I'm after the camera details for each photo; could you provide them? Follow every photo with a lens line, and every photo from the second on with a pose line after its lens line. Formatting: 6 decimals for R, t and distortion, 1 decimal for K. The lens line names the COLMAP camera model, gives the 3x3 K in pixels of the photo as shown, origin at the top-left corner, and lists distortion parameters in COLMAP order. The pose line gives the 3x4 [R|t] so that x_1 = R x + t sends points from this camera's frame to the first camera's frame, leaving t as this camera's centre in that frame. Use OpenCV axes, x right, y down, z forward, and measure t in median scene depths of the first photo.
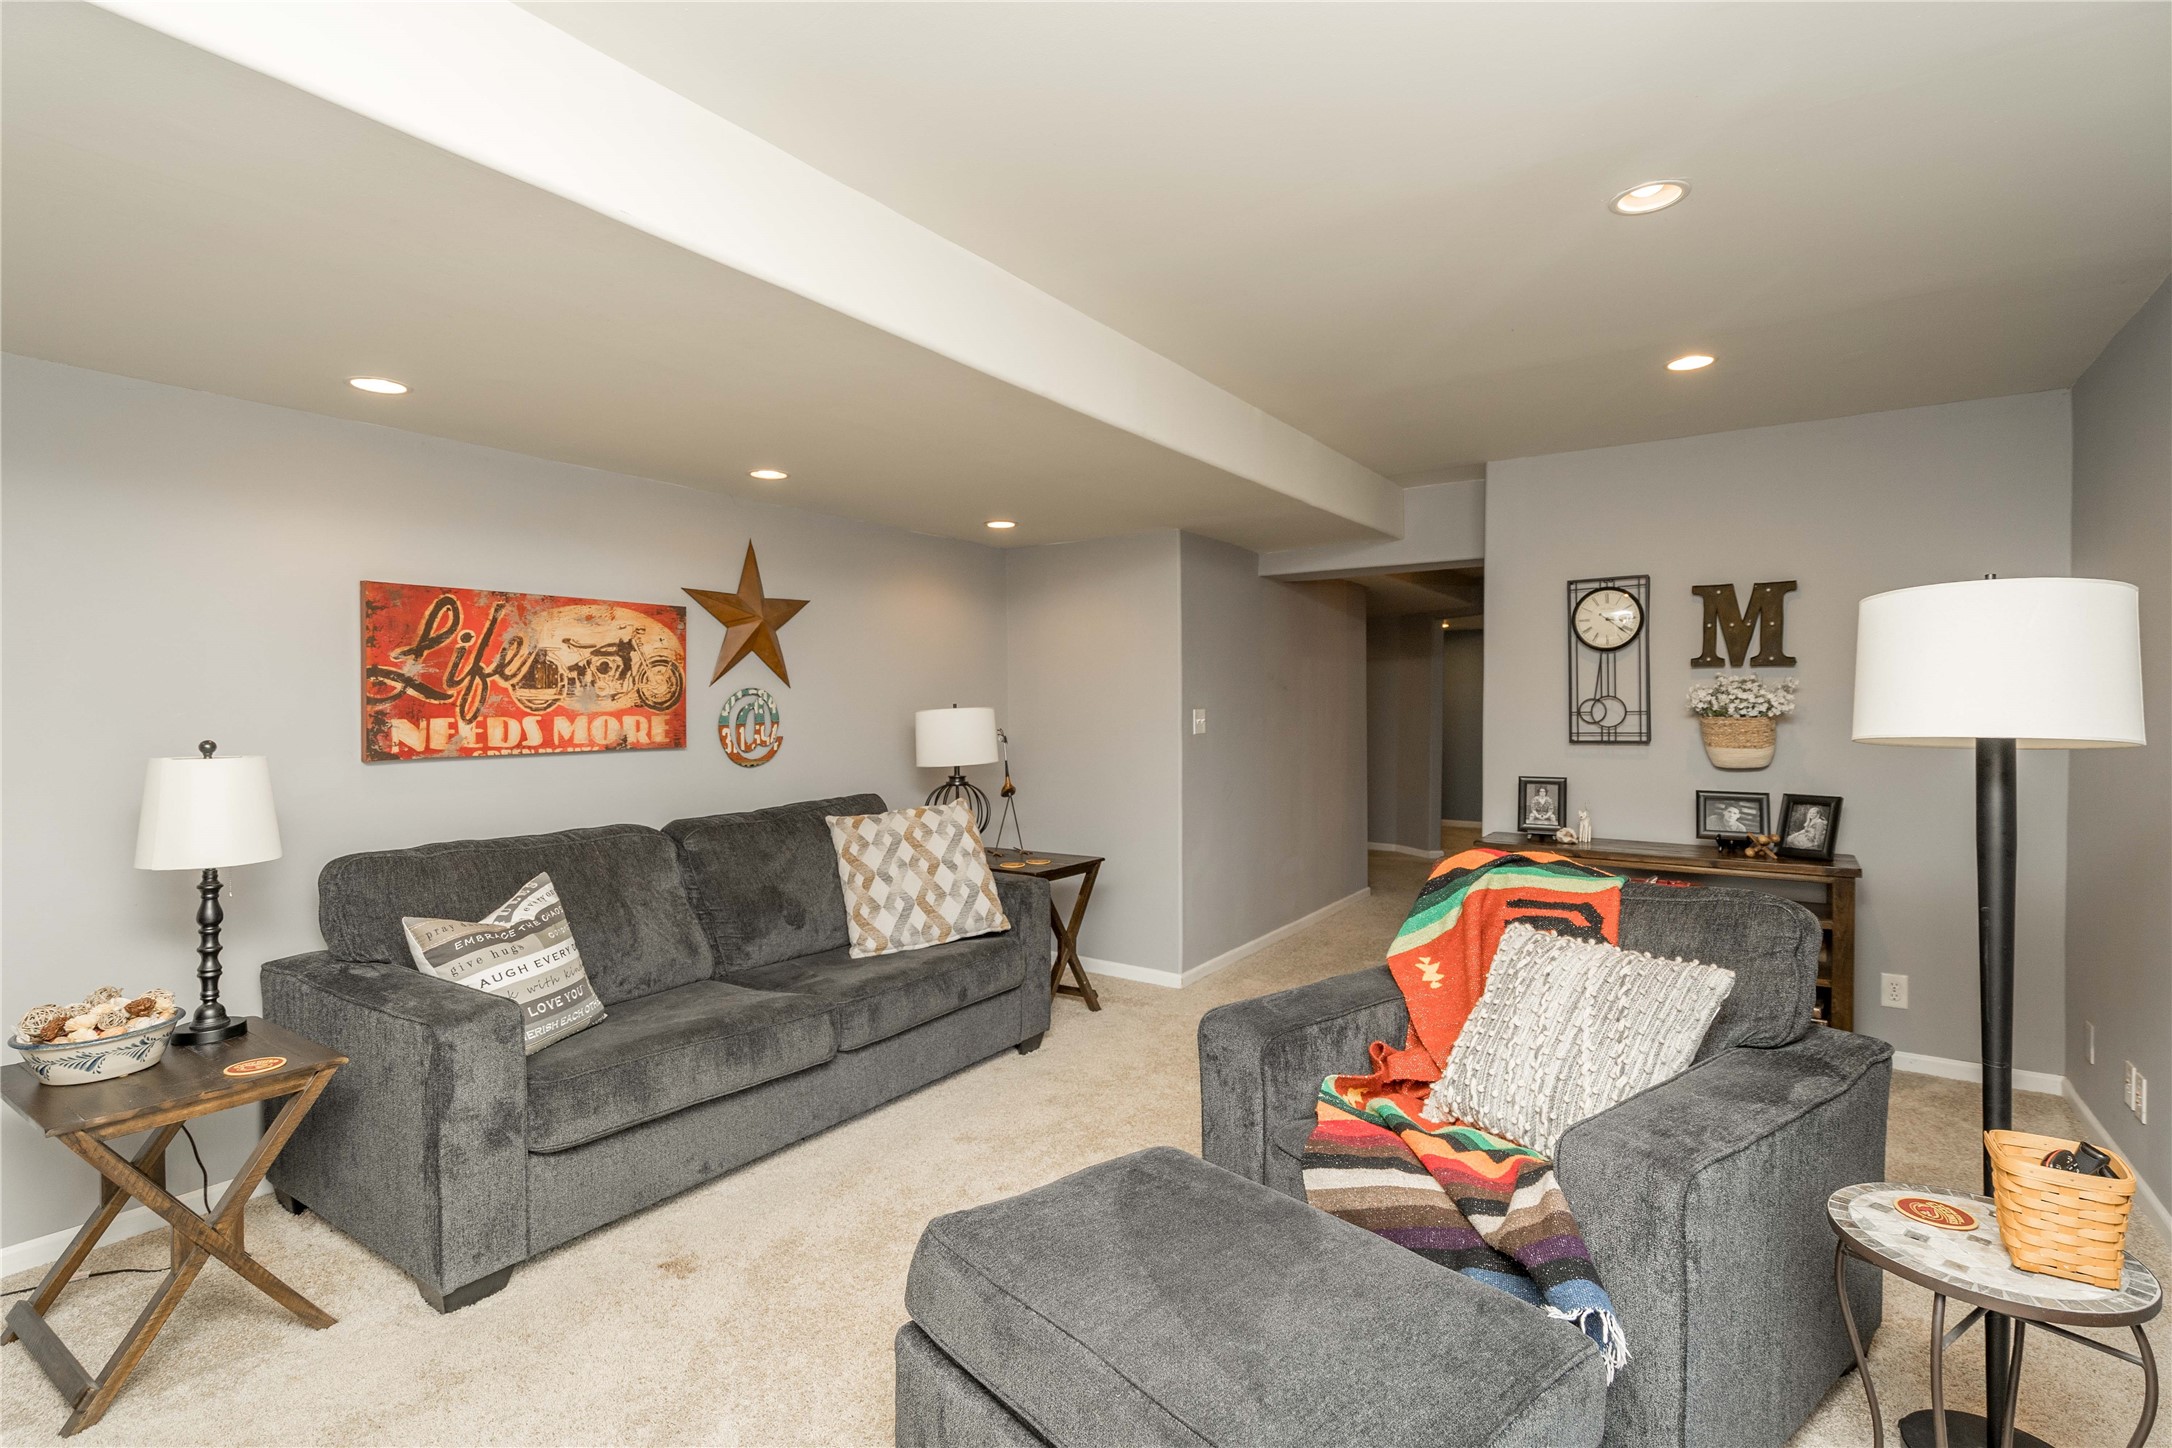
lens RADIAL K [[1019.7, 0, 1072.3], [0, 1019.7, 728.8], [0, 0, 1]] dist [-0.015209, 0.011678]
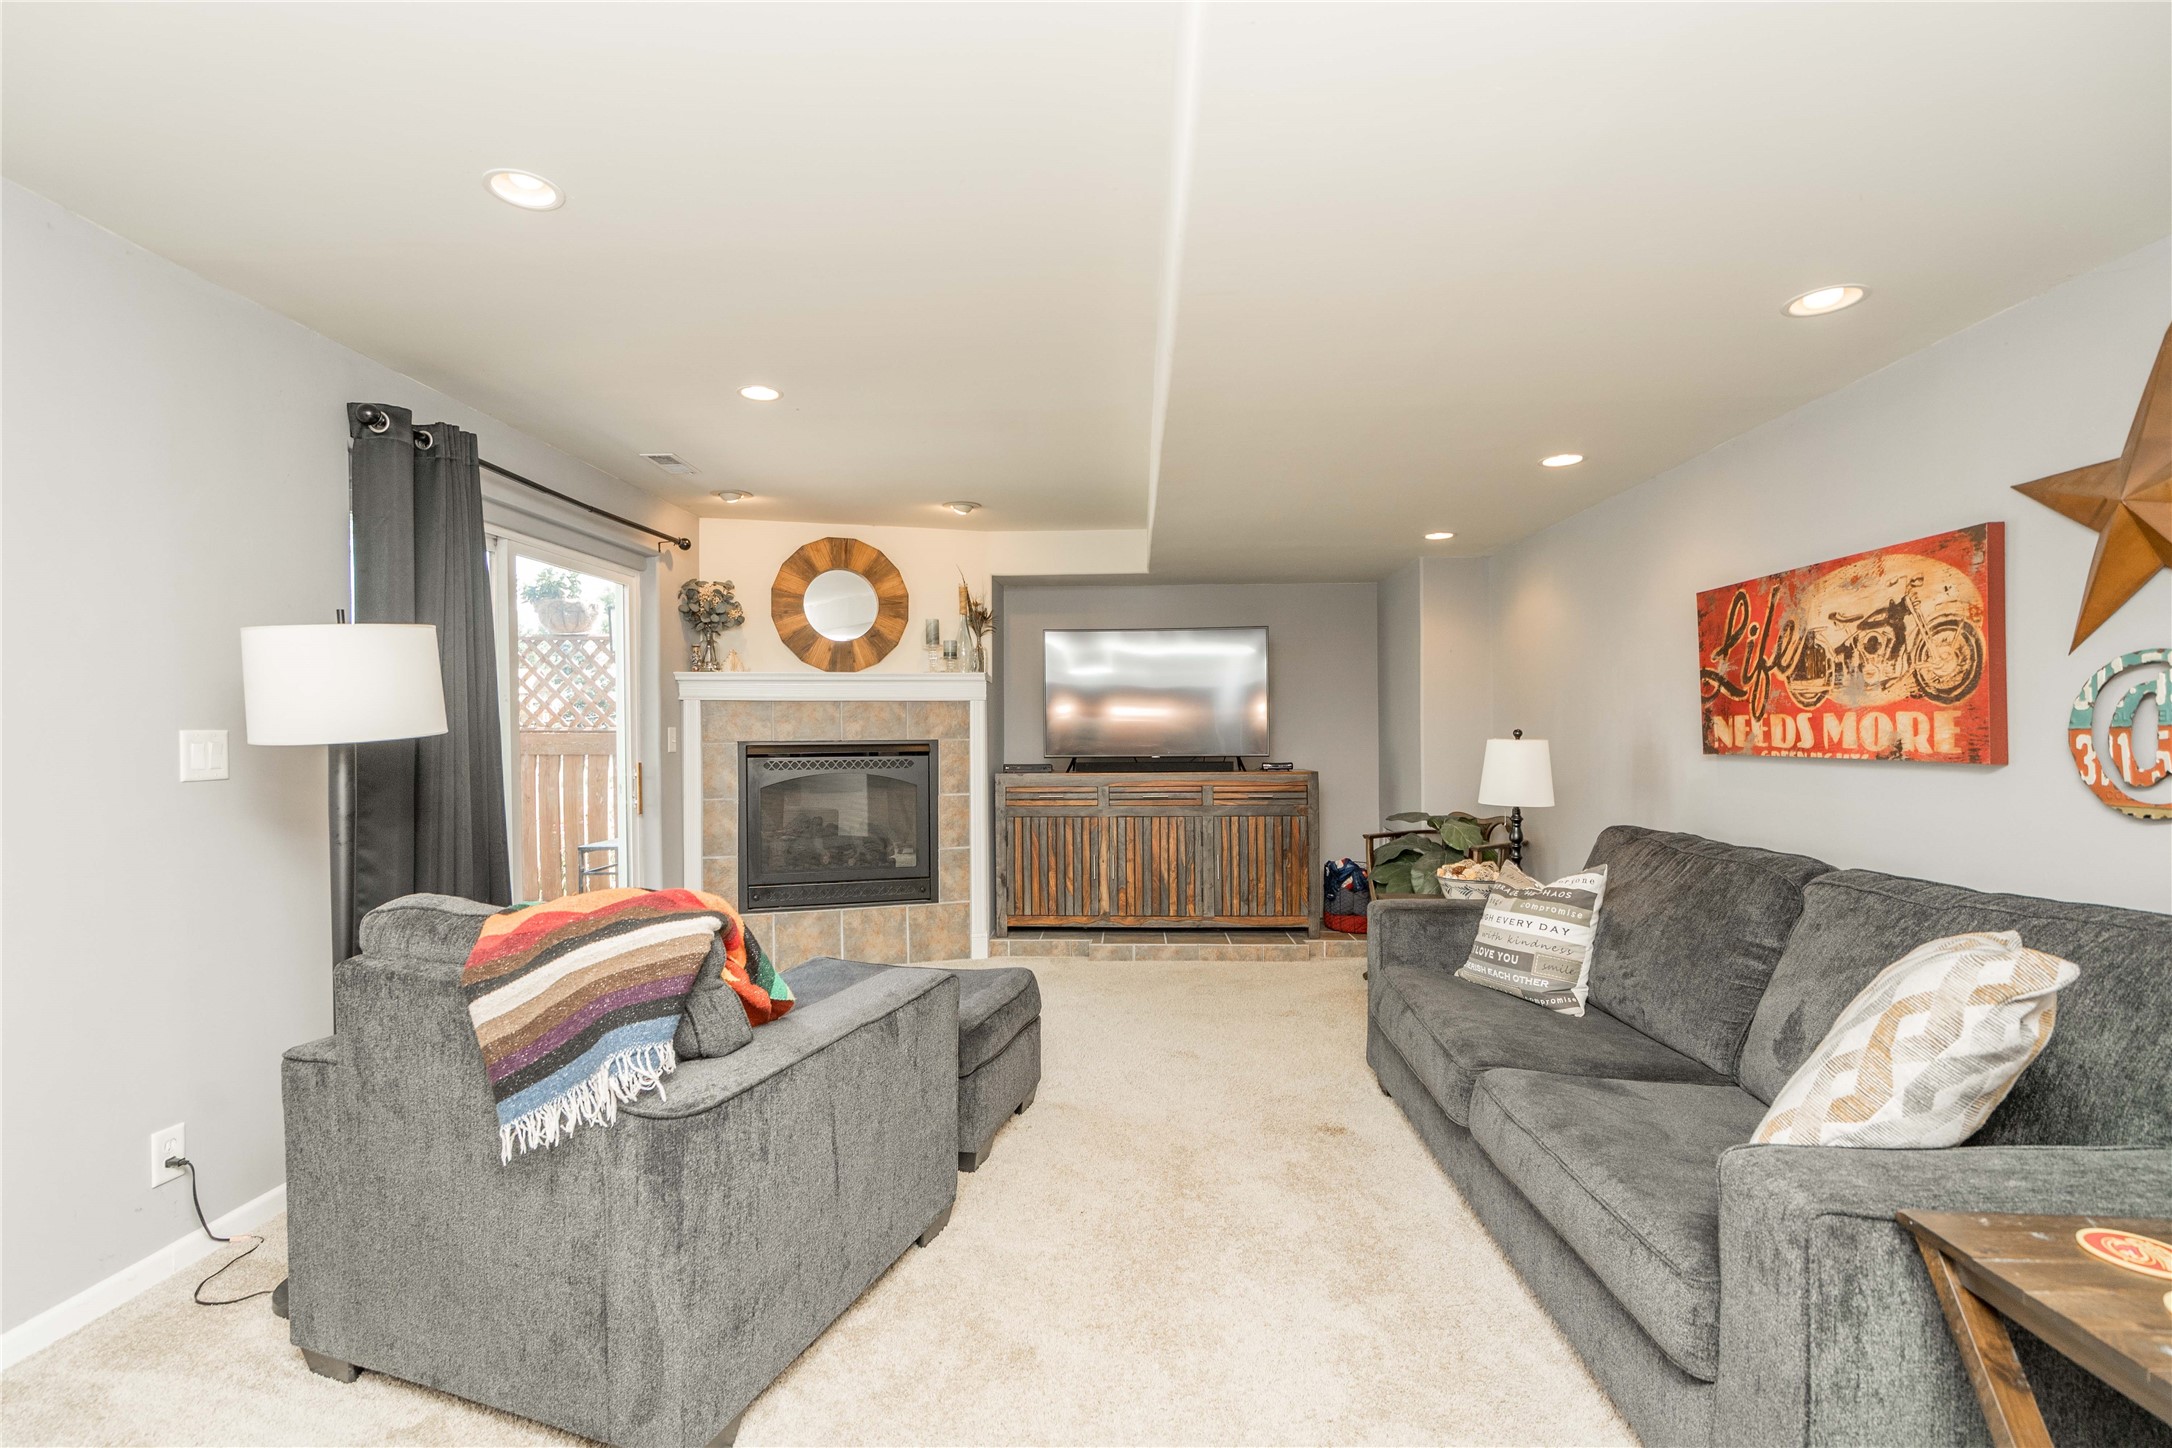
lens RADIAL K [[1019.7, 0, 1084.4], [0, 1019.7, 731.1], [0, 0, 1]] dist [-0.015209, 0.011678]
pose [[-0.845511, 0.003336, -0.533948, 0.410146], [-0.010774, 0.999670, 0.023307, -0.010273], [0.533850, 0.025459, -0.845196, 1.367838]]
